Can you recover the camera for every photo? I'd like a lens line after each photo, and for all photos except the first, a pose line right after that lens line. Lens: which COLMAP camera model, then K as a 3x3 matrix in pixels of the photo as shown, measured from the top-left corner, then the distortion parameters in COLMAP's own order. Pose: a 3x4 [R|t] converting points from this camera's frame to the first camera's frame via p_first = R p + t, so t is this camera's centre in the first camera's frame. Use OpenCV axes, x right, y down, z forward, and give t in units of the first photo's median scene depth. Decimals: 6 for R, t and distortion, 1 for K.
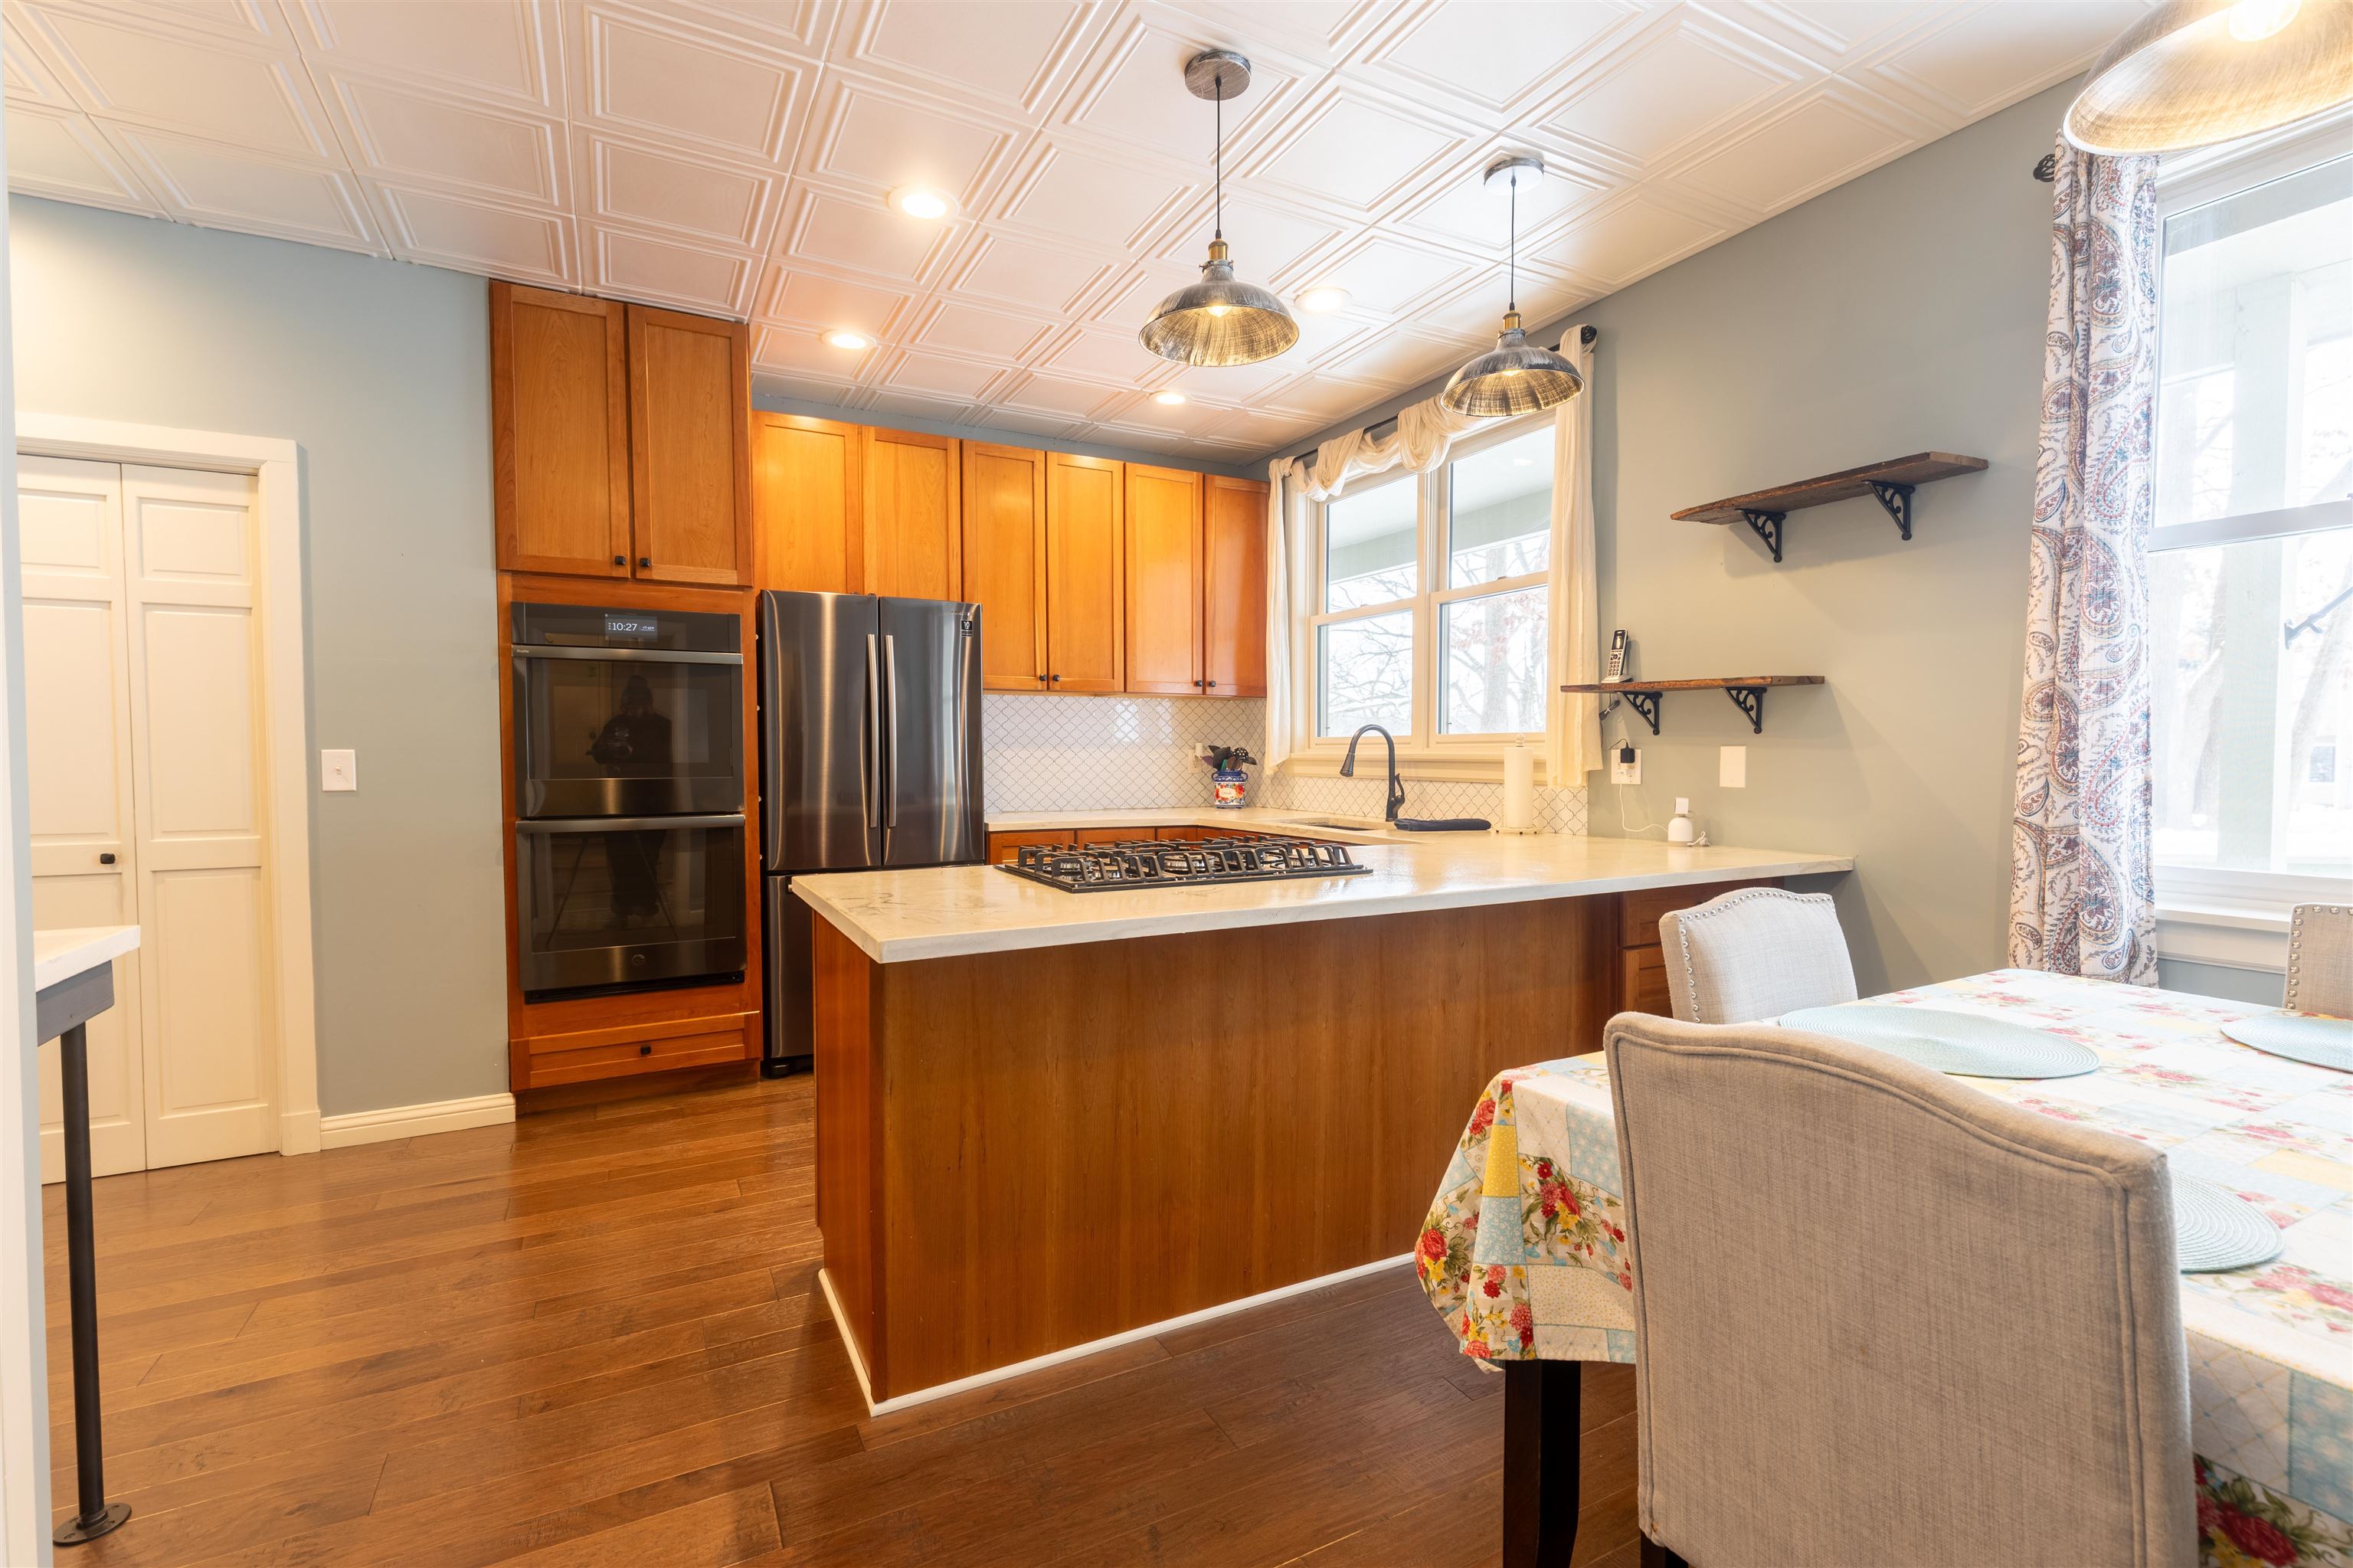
lens RADIAL K [[1066.8, 0, 1179.2], [0, 1066.8, 790.4], [0, 0, 1]] dist [0.005170, -0.000227]
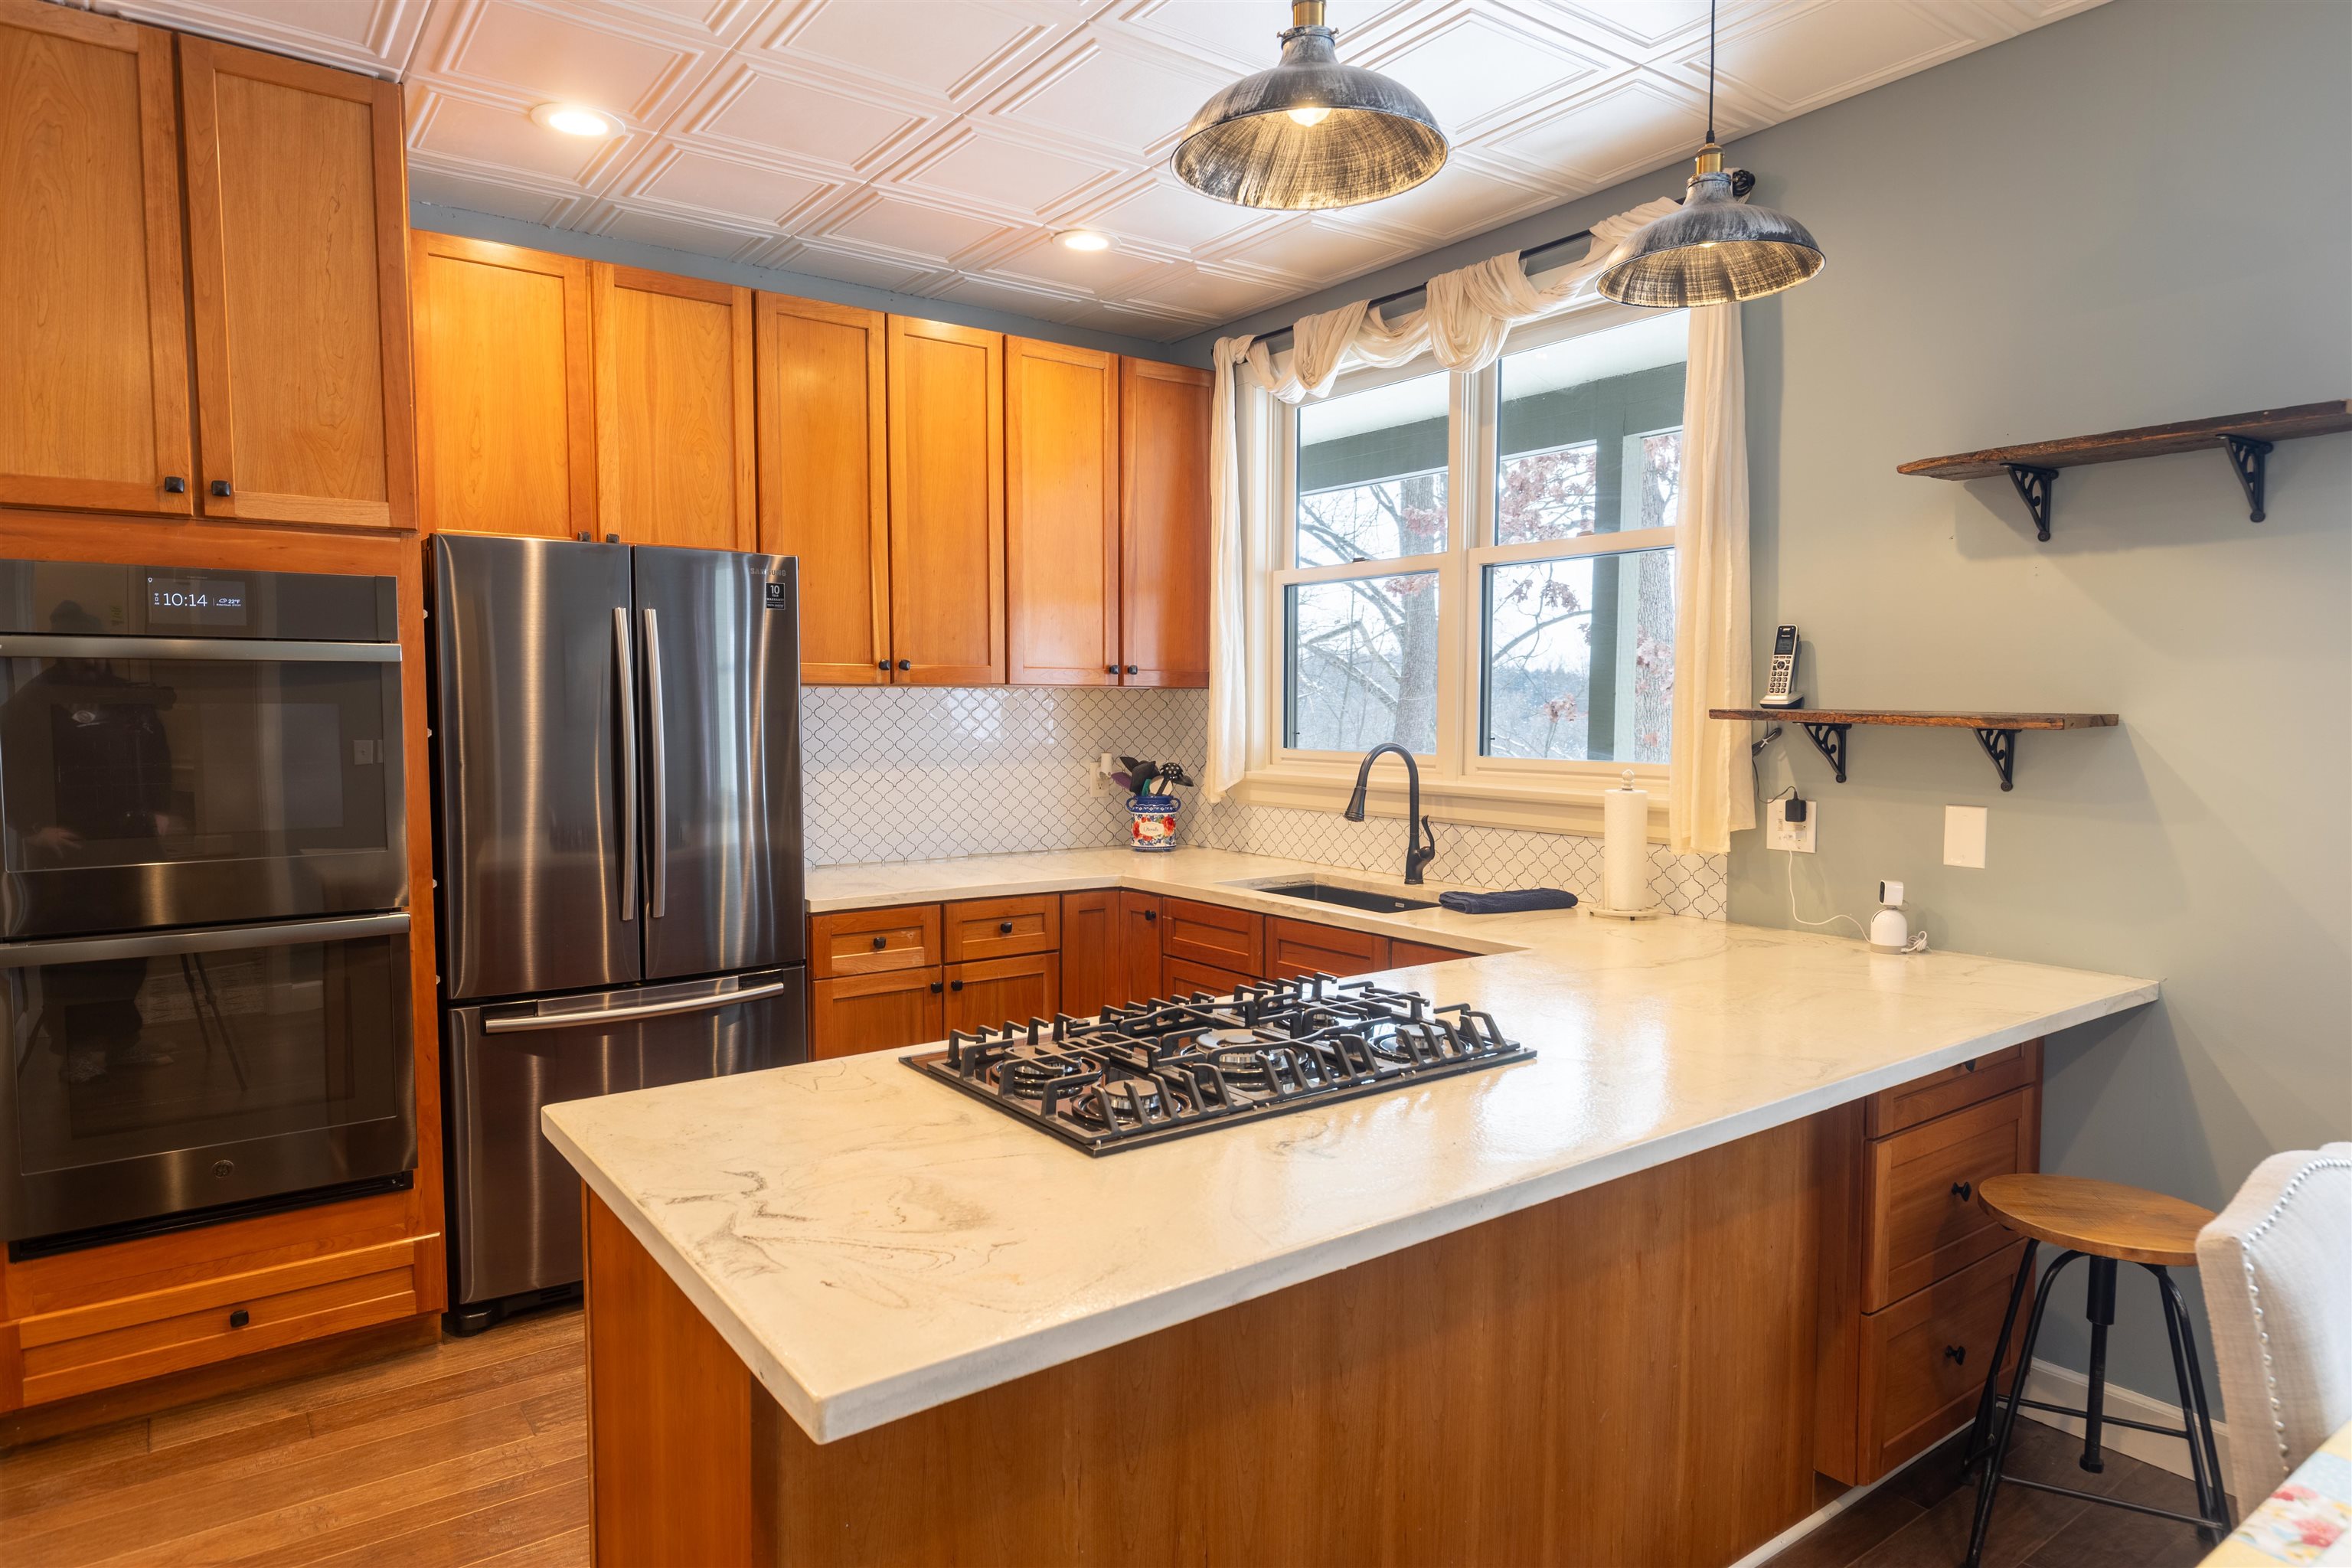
lens RADIAL K [[1402.1, 0, 1179.1], [0, 1402.1, 784.3], [0, 0, 1]] dist [-0.001915, 0.003455]
pose [[0.988963, -0.006360, 0.148026, -0.098024], [0.002291, 0.999615, 0.027641, -0.071339], [-0.148145, -0.026997, 0.988597, 0.164722]]
